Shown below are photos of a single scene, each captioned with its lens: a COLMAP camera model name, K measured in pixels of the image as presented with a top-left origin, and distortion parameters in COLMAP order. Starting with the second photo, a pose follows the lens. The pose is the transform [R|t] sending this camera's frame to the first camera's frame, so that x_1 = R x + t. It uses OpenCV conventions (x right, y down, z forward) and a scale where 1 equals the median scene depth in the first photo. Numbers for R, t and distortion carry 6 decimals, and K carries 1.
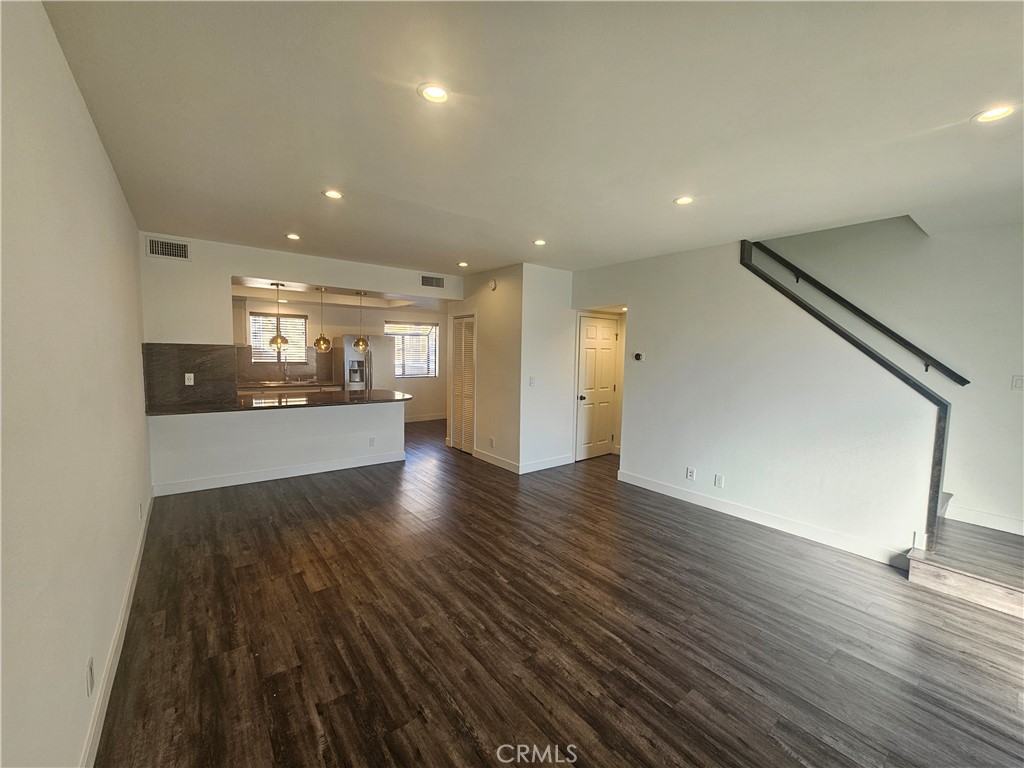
lens RADIAL K [[418.7, 0, 509.8], [0, 418.7, 387.0], [0, 0, 1]] dist [-0.001919, 0.000862]
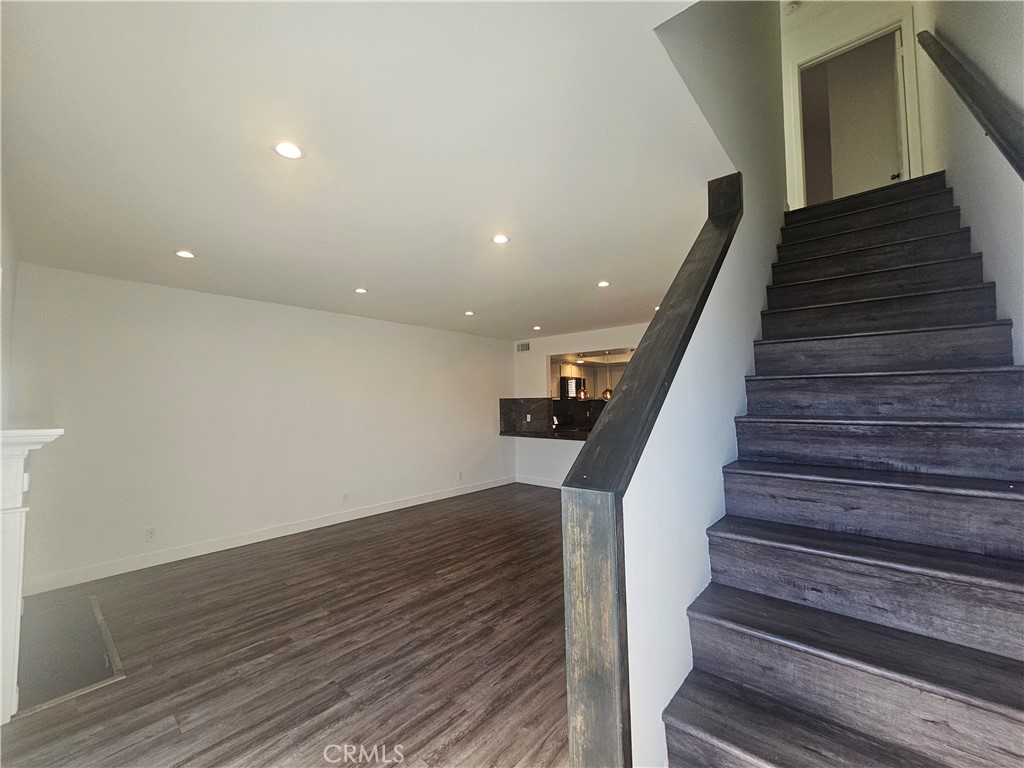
lens RADIAL K [[418.7, 0, 509.8], [0, 418.7, 387.0], [0, 0, 1]] dist [-0.001919, 0.000862]
pose [[0.195476, -0.060548, -0.978838, 1.342502], [-0.070927, 0.994606, -0.075688, -0.012461], [0.978140, 0.084221, 0.190127, 0.822296]]
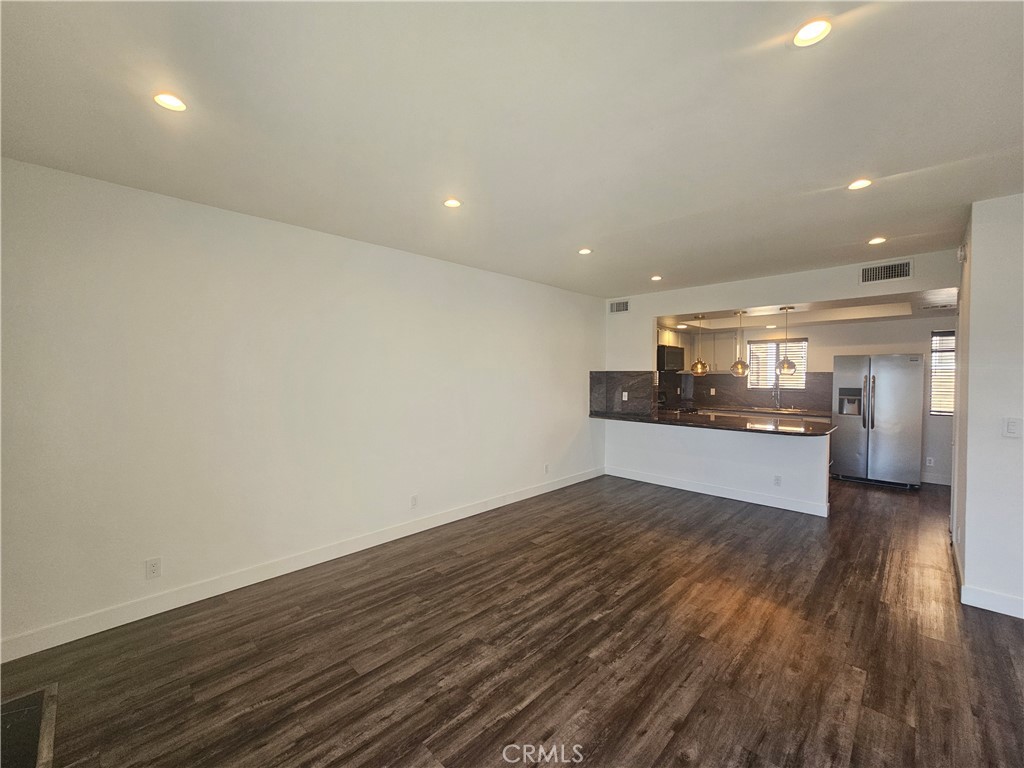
lens RADIAL K [[418.7, 0, 509.8], [0, 418.7, 387.0], [0, 0, 1]] dist [-0.001919, 0.000862]
pose [[0.135857, 0.009764, -0.990680, 0.804442], [-0.086229, 0.996273, -0.002005, -0.018222], [0.986969, 0.085697, 0.136192, 0.607809]]
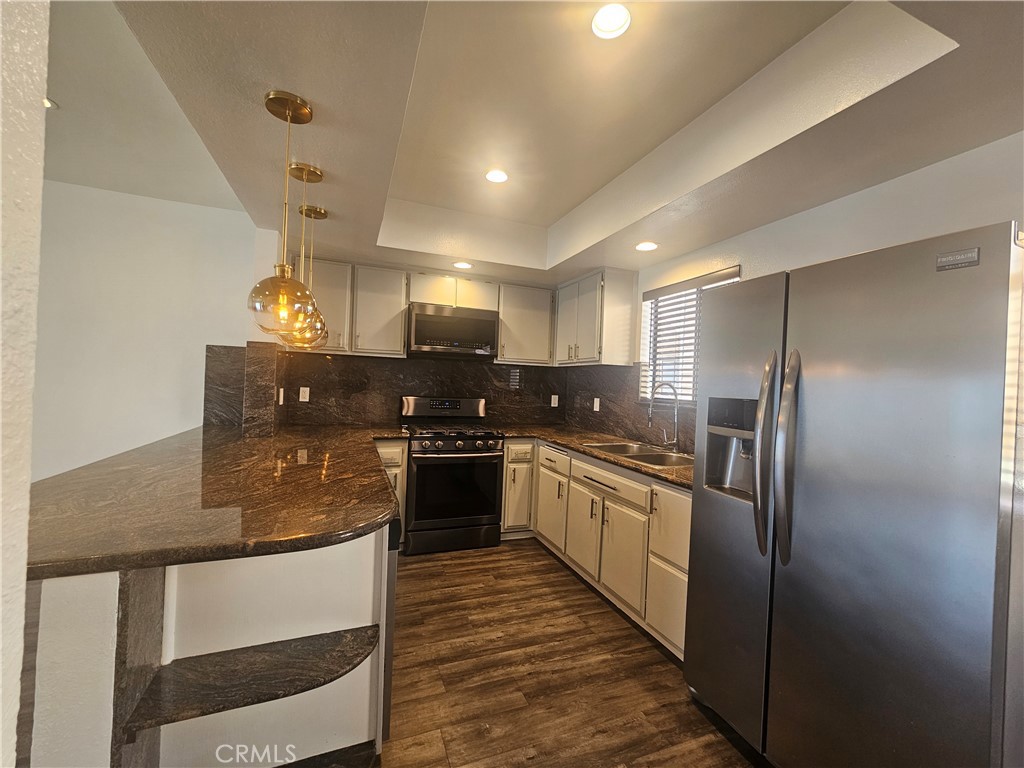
lens RADIAL K [[418.7, 0, 509.8], [0, 418.7, 387.0], [0, 0, 1]] dist [-0.001919, 0.000862]
pose [[-0.282678, -0.026319, -0.958854, -0.290049], [-0.129880, 0.991468, 0.011076, -0.134471], [0.950381, 0.127667, -0.283684, 2.290129]]
